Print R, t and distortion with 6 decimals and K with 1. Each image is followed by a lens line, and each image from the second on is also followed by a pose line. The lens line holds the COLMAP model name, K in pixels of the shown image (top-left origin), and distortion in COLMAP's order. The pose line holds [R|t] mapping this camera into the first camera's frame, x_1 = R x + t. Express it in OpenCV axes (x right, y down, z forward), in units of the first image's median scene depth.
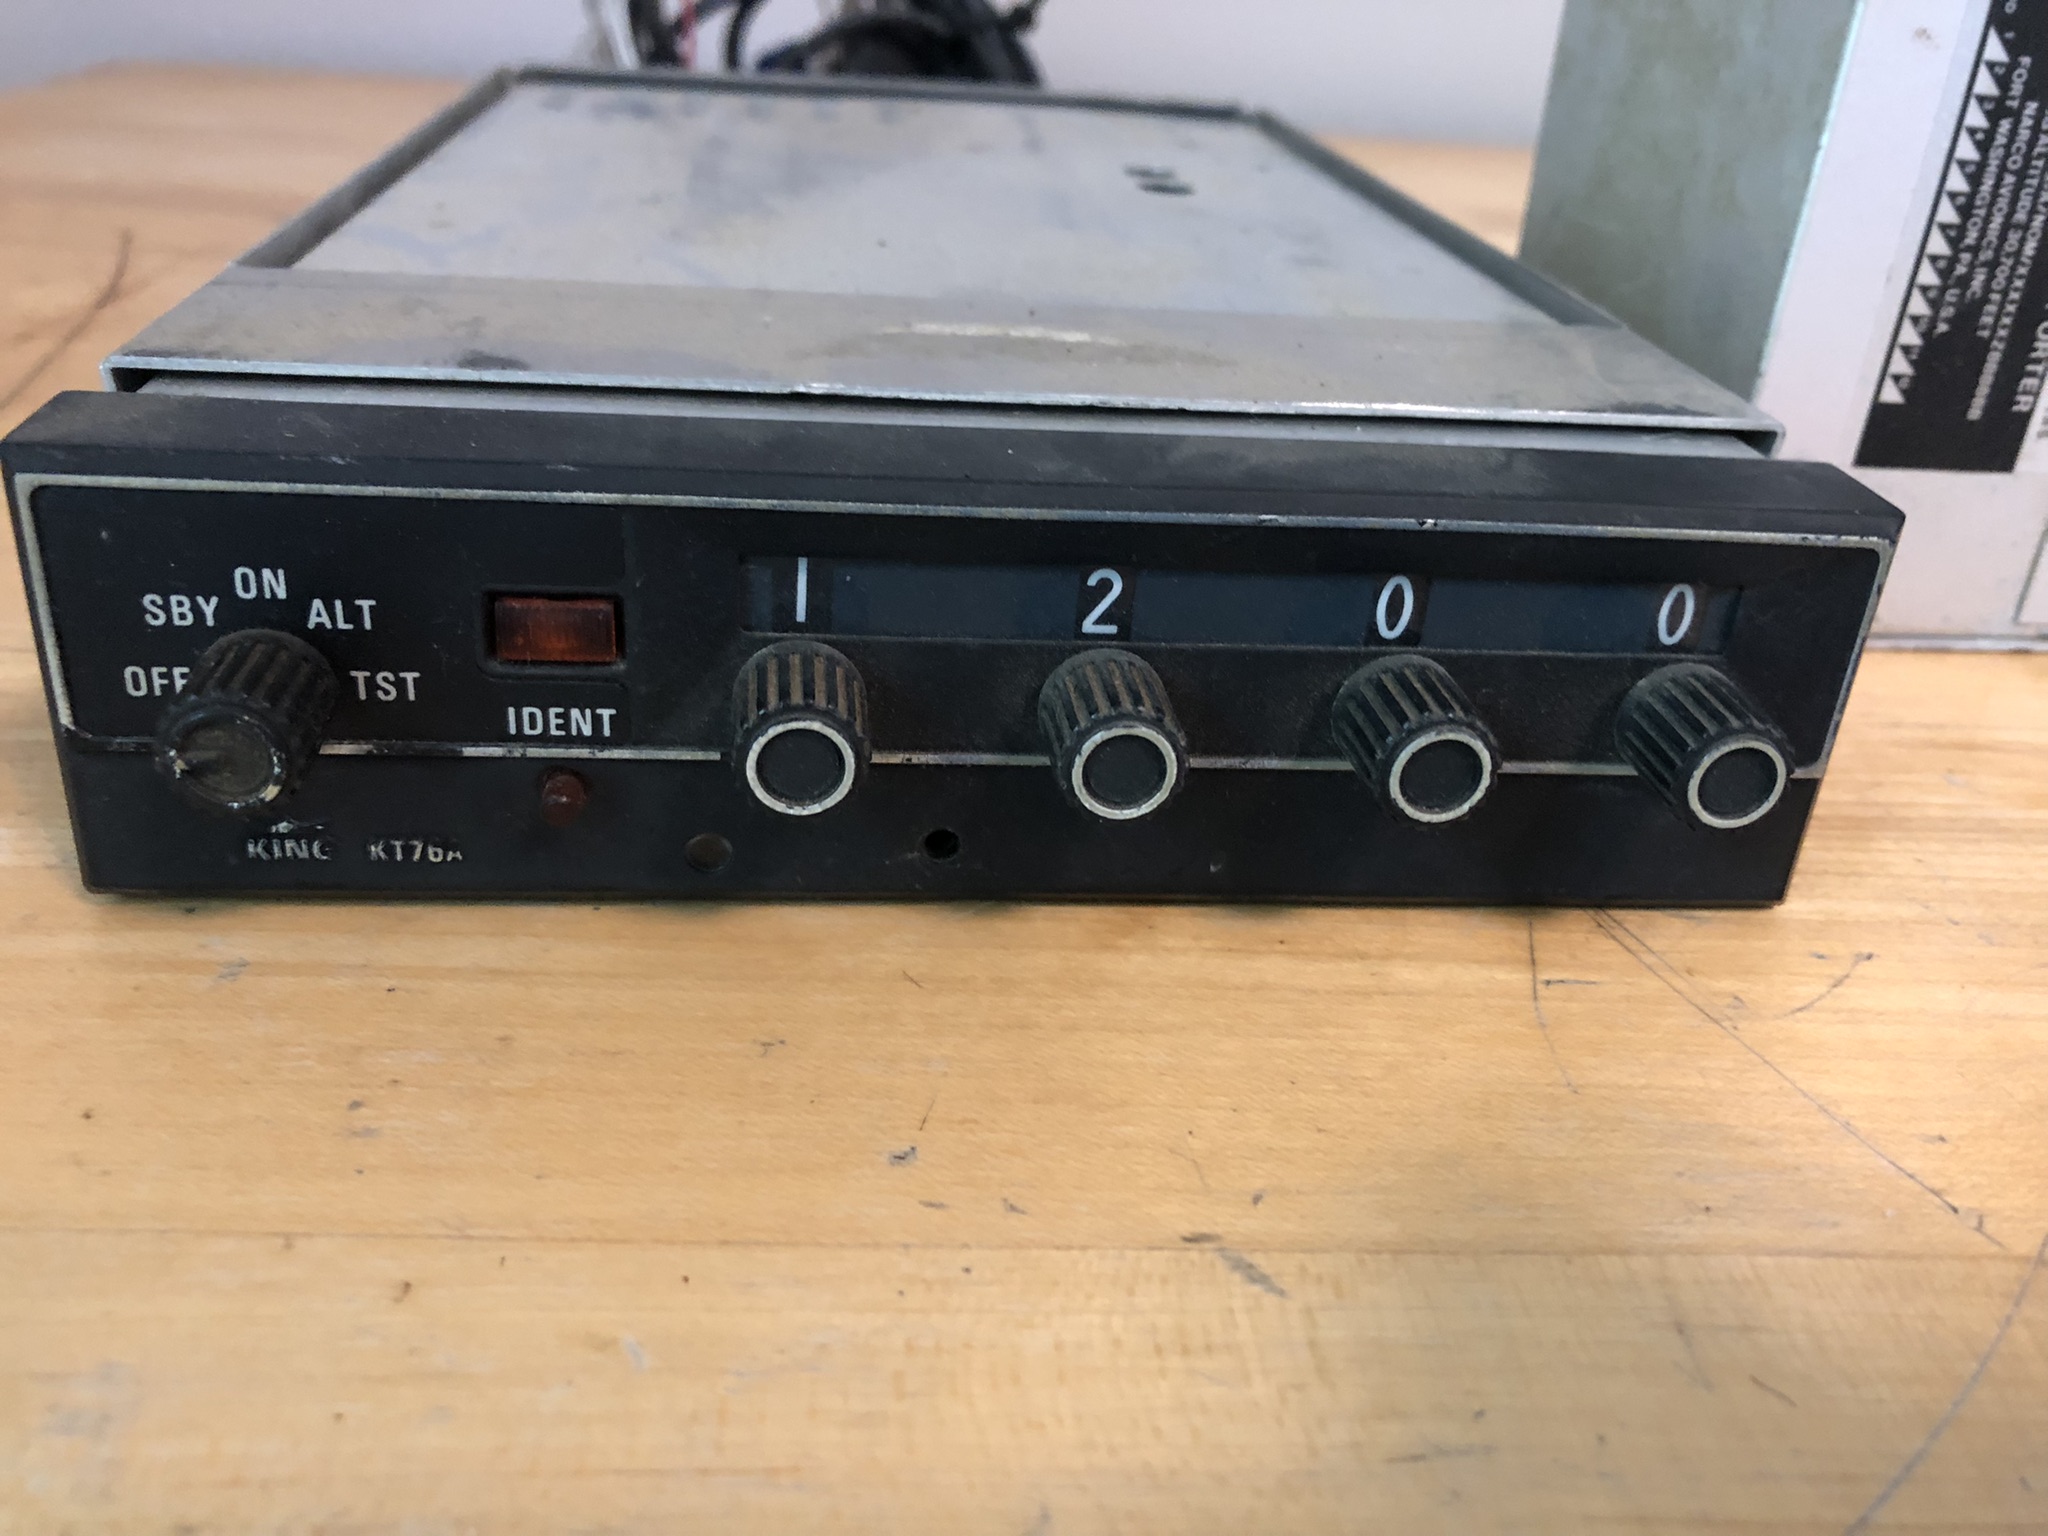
lens RADIAL K [[1767.2, 0, 1024.0], [0, 1767.2, 768.0], [0, 0, 1]] dist [-0.024964, -0.008981]
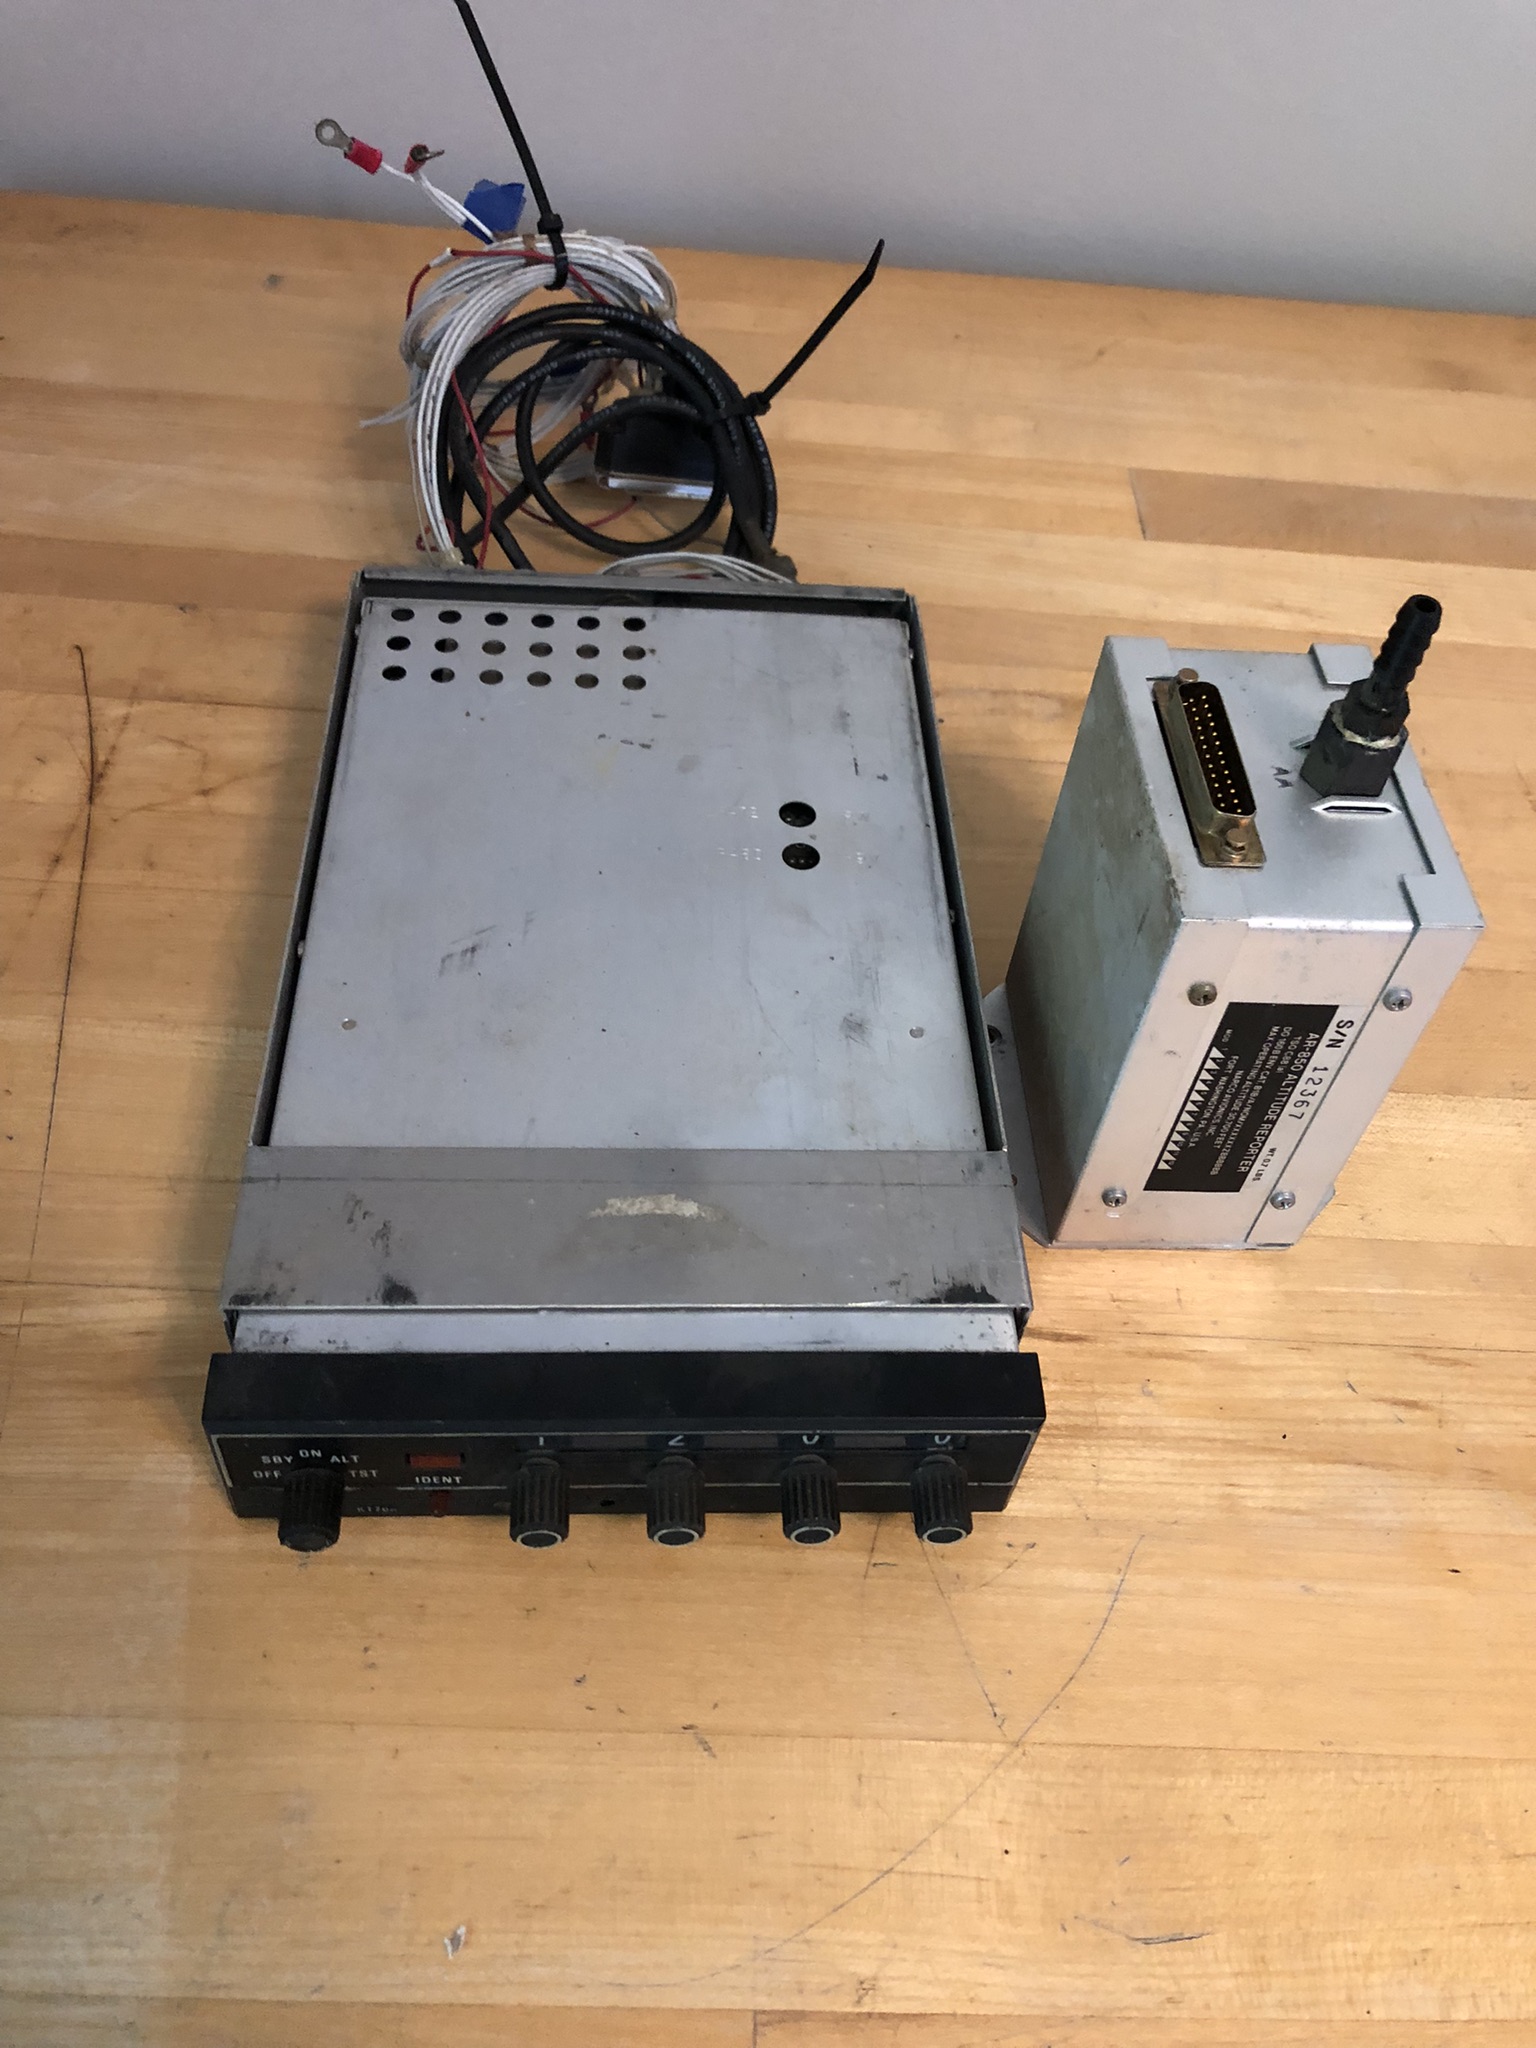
lens RADIAL K [[1726.1, 0, 768.0], [0, 1726.1, 1024.0], [0, 0, 1]] dist [-0.014833, 0.004795]
pose [[0.998142, 0.052745, -0.030495, 0.231232], [-0.036896, 0.921604, 0.386374, -1.640340], [0.048484, -0.384531, 0.921838, -0.930456]]
